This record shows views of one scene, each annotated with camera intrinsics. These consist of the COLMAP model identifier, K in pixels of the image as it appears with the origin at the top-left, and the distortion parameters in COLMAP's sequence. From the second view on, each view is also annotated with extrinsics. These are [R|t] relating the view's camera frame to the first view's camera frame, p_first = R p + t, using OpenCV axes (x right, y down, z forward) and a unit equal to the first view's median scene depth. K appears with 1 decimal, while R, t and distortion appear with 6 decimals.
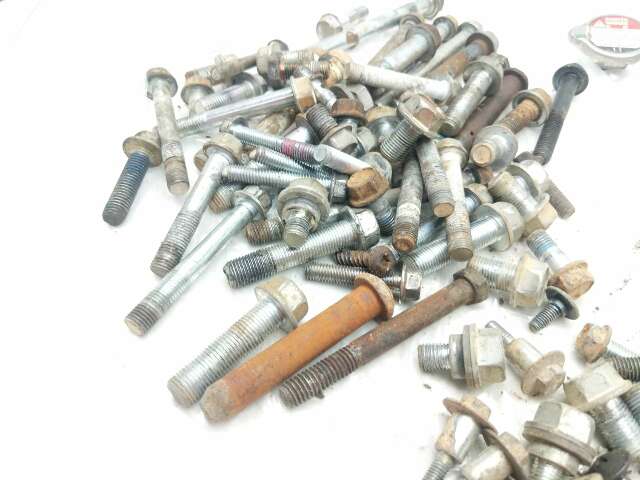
lens RADIAL K [[494.8, 0, 317.1], [0, 494.8, 242.0], [0, 0, 1]] dist [0.009244, -0.072010]
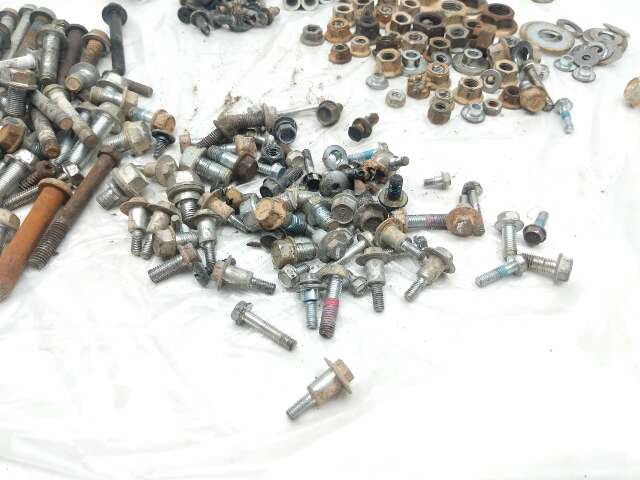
lens RADIAL K [[526.4, 0, 319.4], [0, 526.4, 239.1], [0, 0, 1]] dist [-0.078882, 0.024240]
pose [[0.714312, -0.557269, 0.423332, -0.046900], [0.537738, 0.824194, 0.177602, 0.297354], [-0.447880, 0.100779, 0.888396, -0.589984]]
